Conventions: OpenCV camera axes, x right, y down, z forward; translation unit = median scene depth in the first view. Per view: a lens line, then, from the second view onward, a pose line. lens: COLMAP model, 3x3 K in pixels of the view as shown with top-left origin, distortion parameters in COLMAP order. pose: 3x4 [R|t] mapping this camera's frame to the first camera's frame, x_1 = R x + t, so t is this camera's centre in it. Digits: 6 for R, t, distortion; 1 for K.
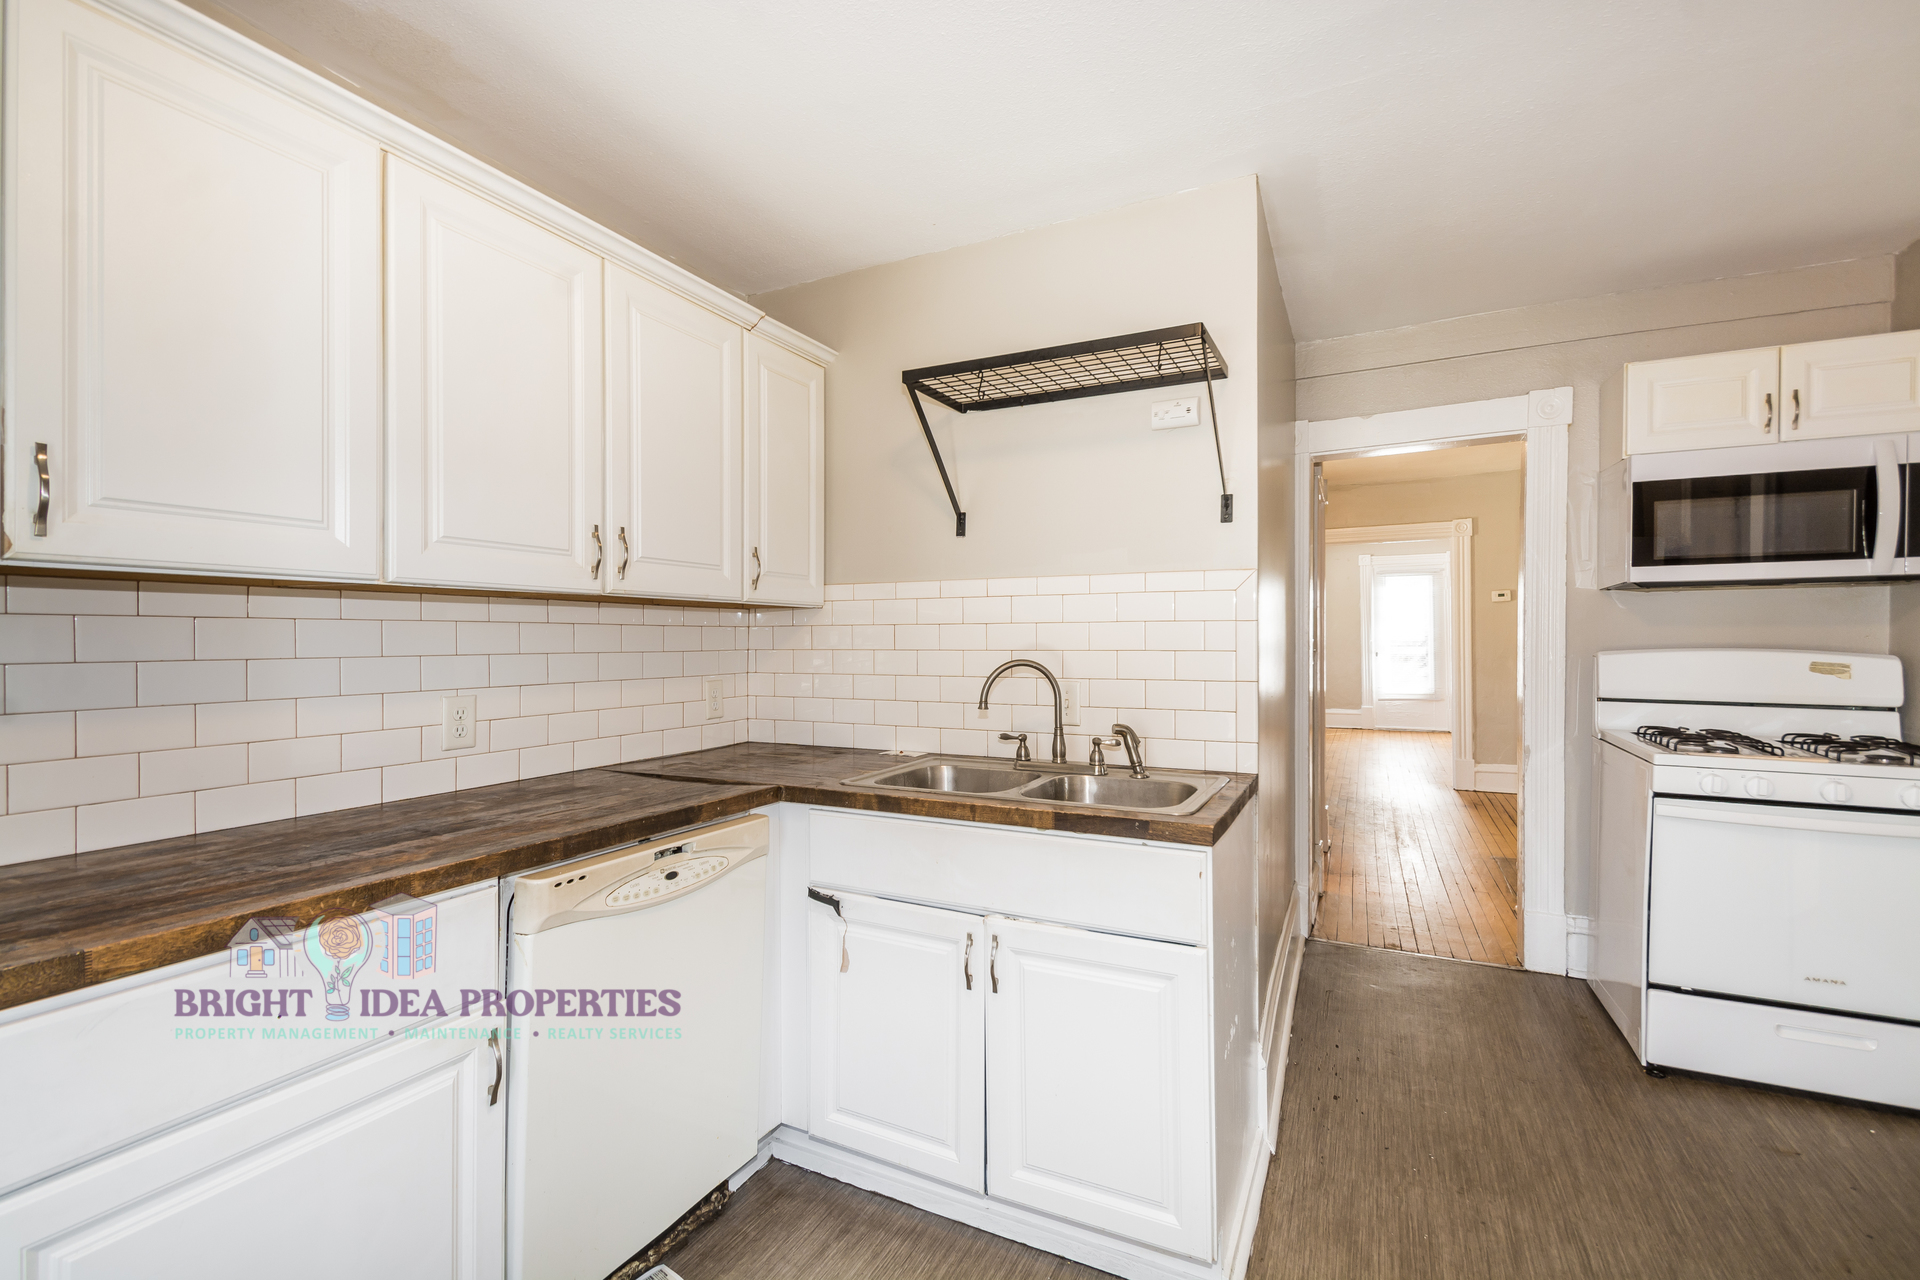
lens RADIAL K [[824.8, 0, 960.0], [0, 824.8, 640.0], [0, 0, 1]] dist [-0.000044, -0.000009]
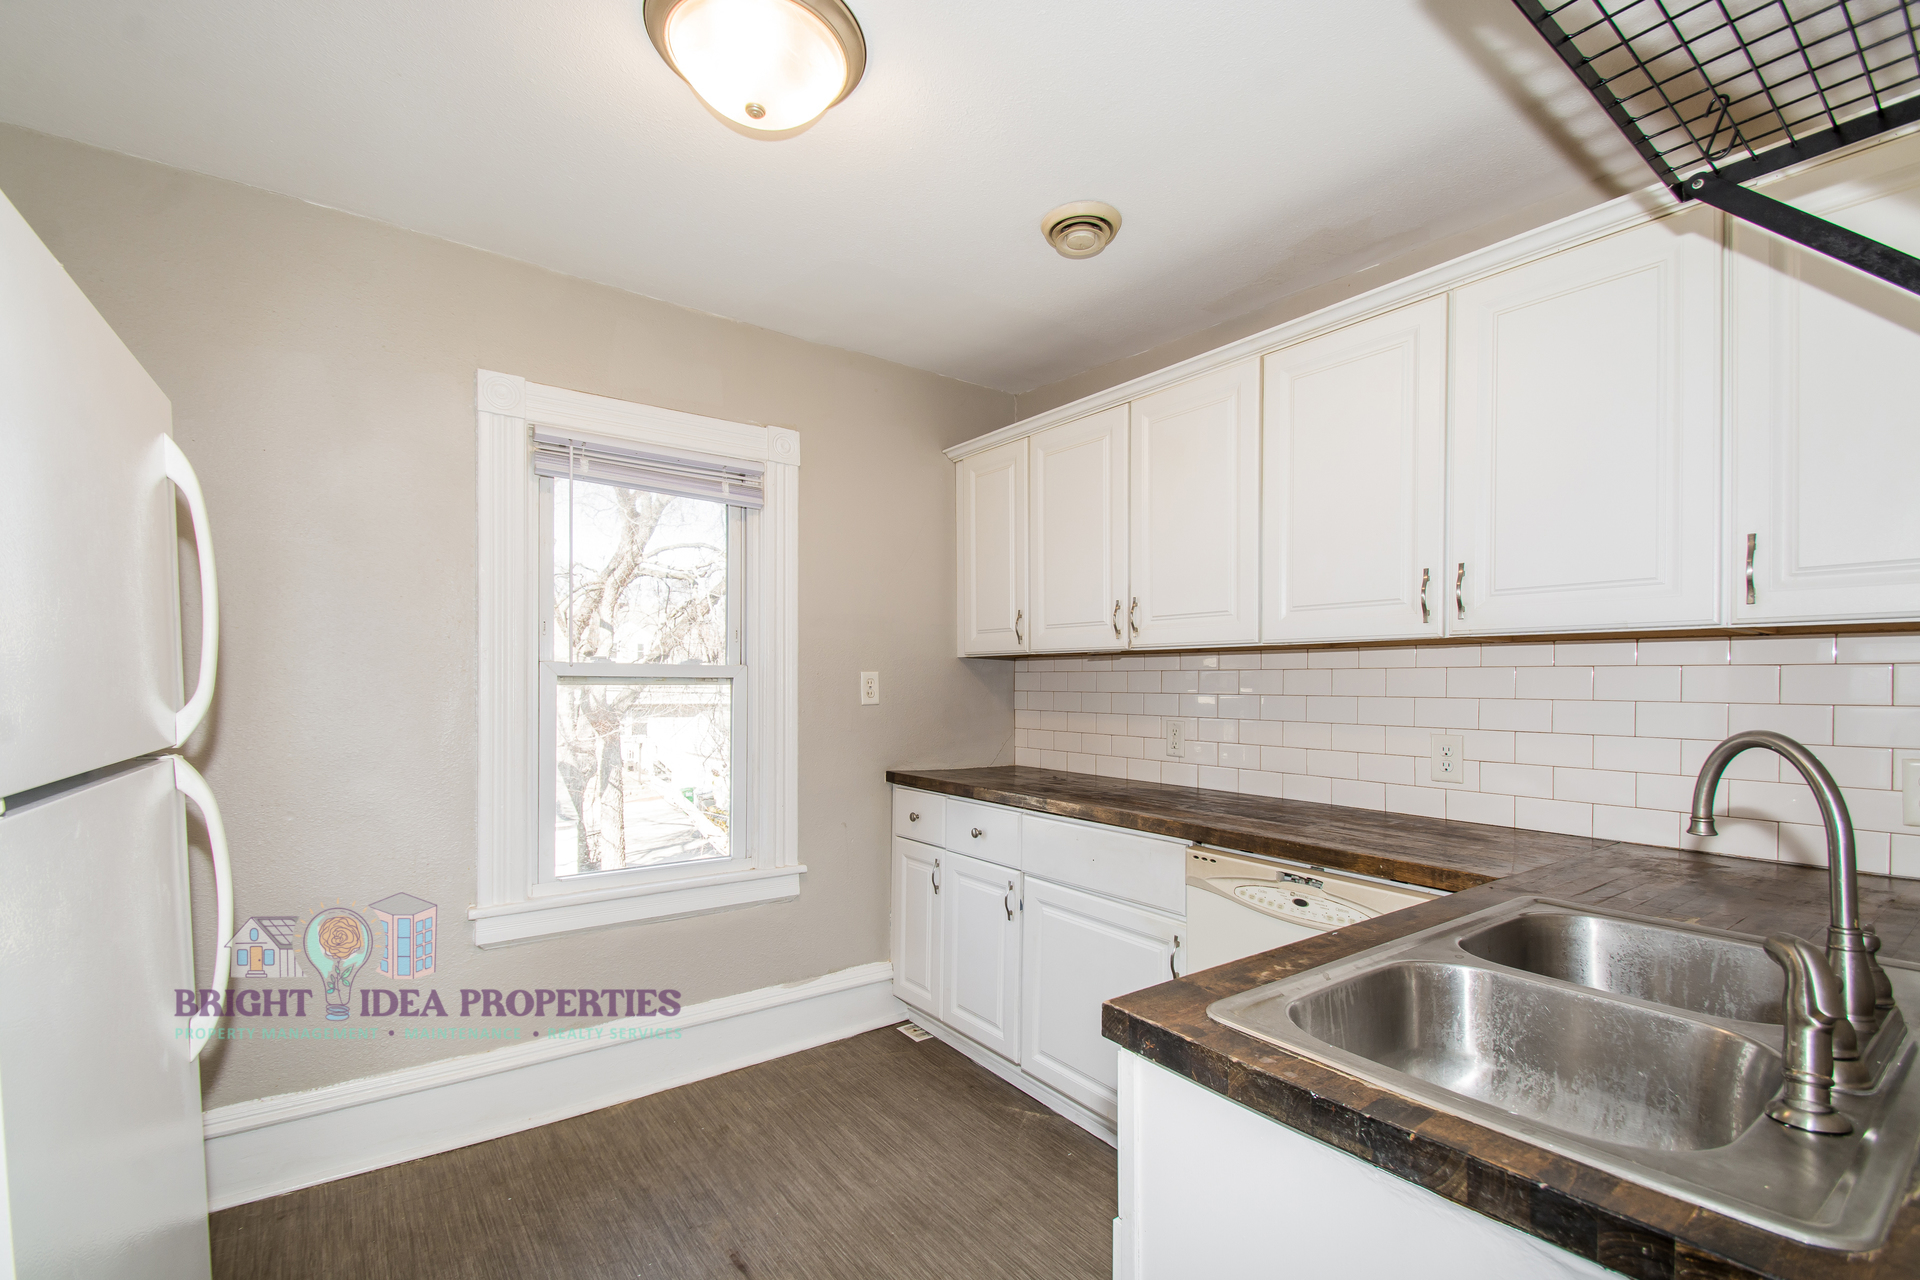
lens RADIAL K [[840.5, 0, 951.9], [0, 840.5, 669.0], [0, 0, 1]] dist [0.000115, -0.000027]
pose [[-0.459619, -0.015092, -0.887988, 0.855461], [-0.007309, 0.999886, -0.013211, -0.000257], [0.888086, 0.000418, -0.459677, 1.128665]]
